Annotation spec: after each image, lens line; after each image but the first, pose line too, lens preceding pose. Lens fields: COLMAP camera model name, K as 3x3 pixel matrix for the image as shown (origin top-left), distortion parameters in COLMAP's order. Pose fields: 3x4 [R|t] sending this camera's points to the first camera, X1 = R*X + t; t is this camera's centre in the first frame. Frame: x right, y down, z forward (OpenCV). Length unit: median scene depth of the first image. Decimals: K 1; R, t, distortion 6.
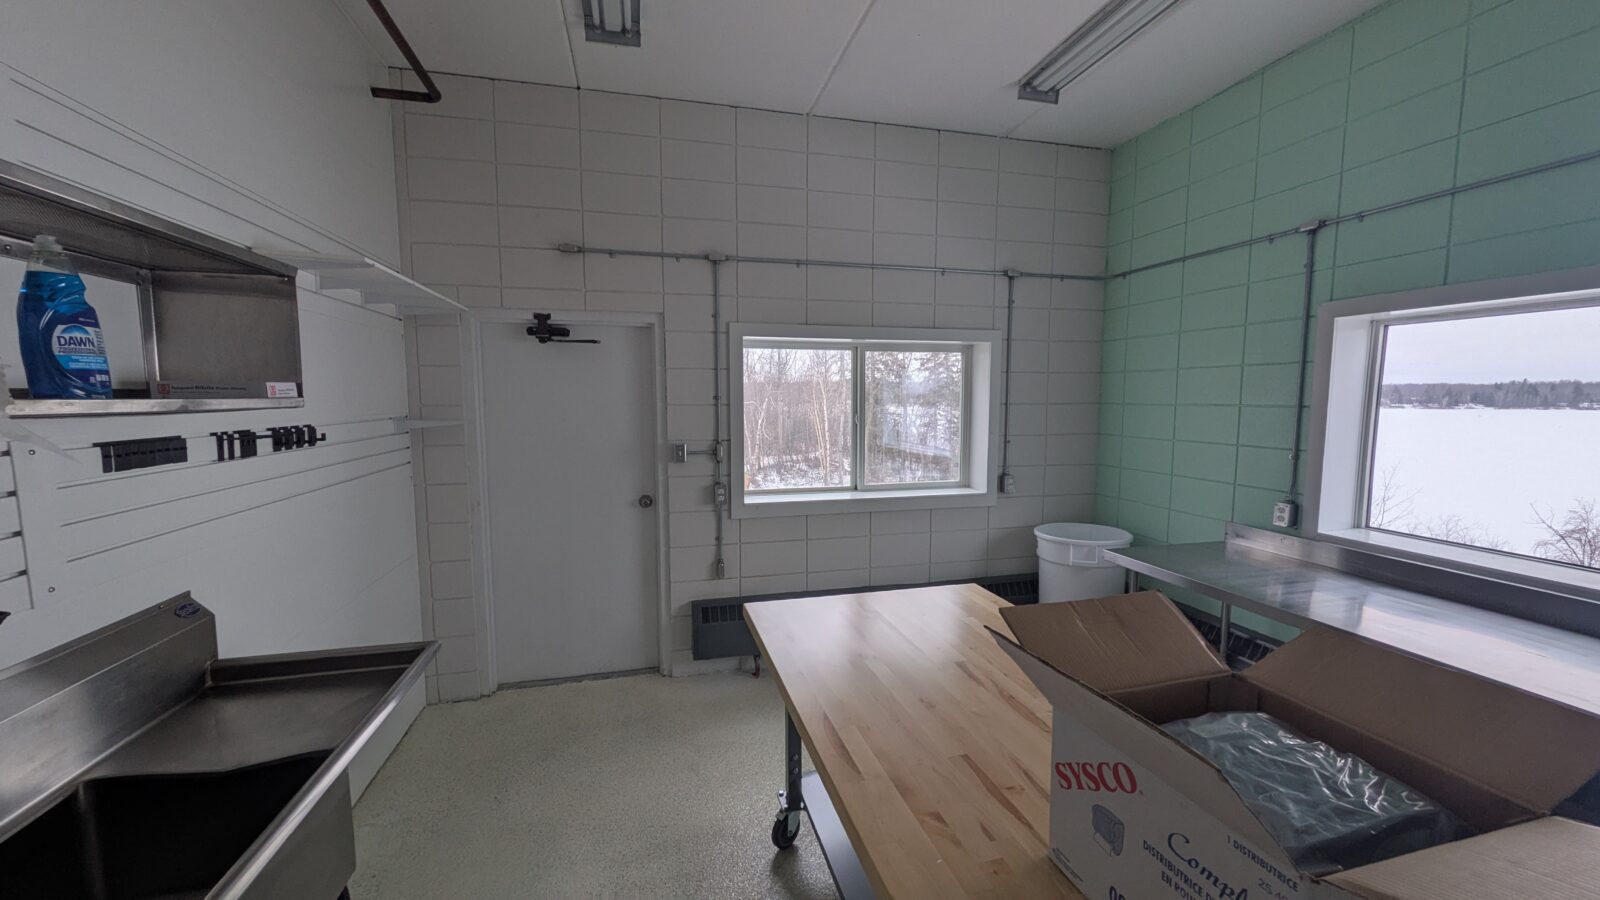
lens RADIAL K [[623.6, 0, 803.1], [0, 623.6, 450.9], [0, 0, 1]] dist [-0.002304, 0.000113]
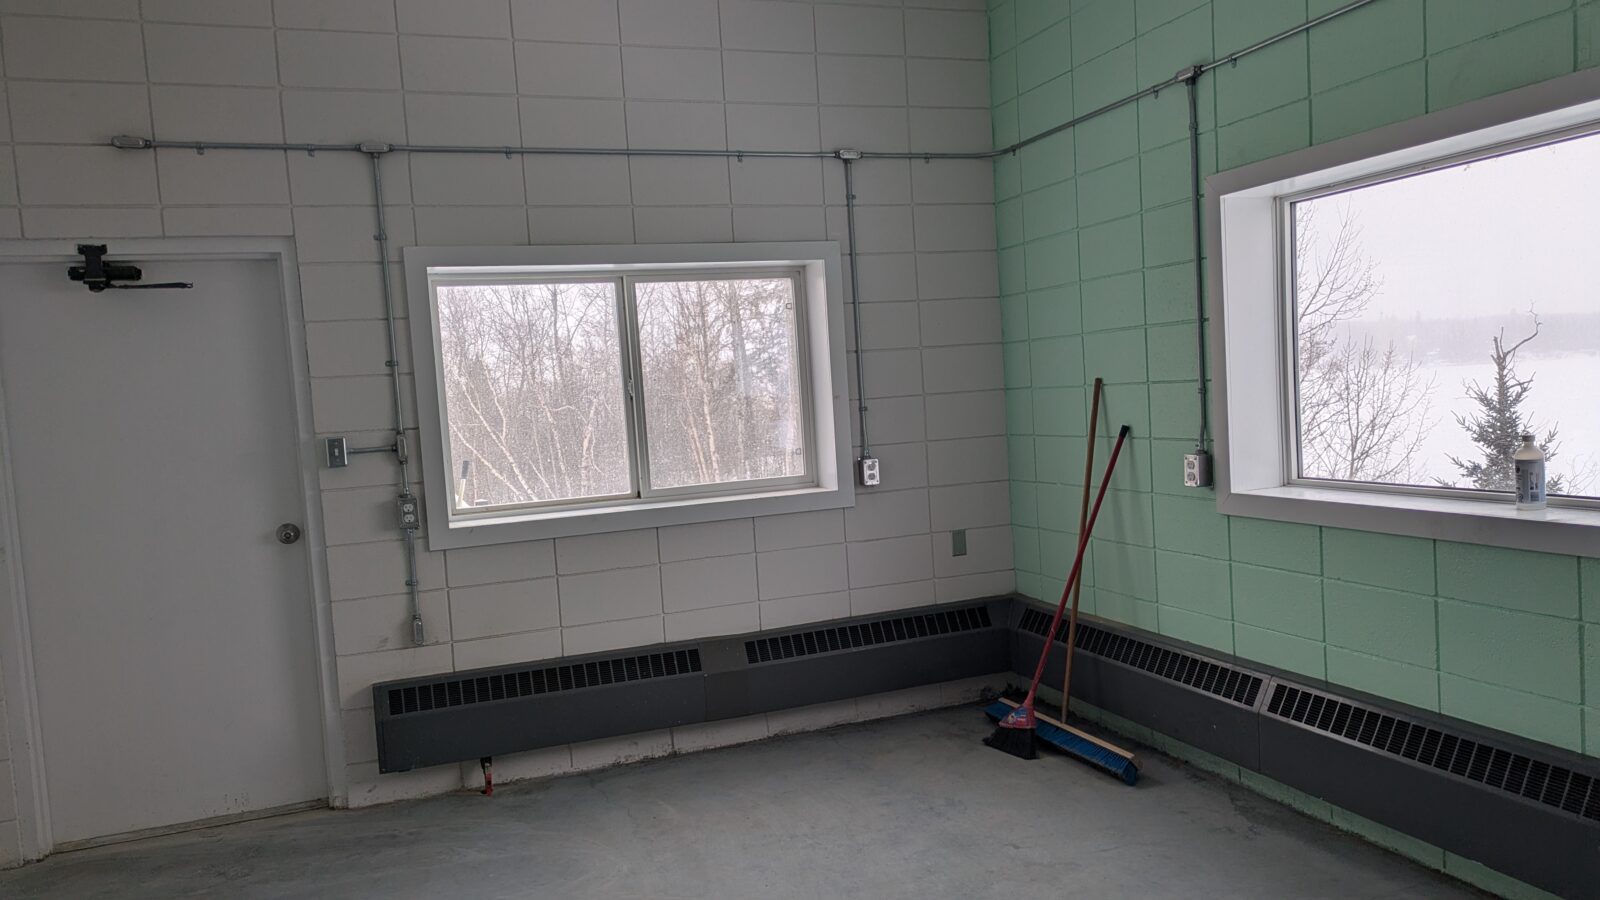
lens RADIAL K [[1153.0, 0, 799.9], [0, 1153.0, 457.8], [0, 0, 1]] dist [0.021850, -0.015387]
pose [[0.991803, -0.068742, 0.107714, 0.145040], [0.071803, 0.997111, -0.024791, 0.072189], [-0.105698, 0.032322, 0.993873, -0.231466]]
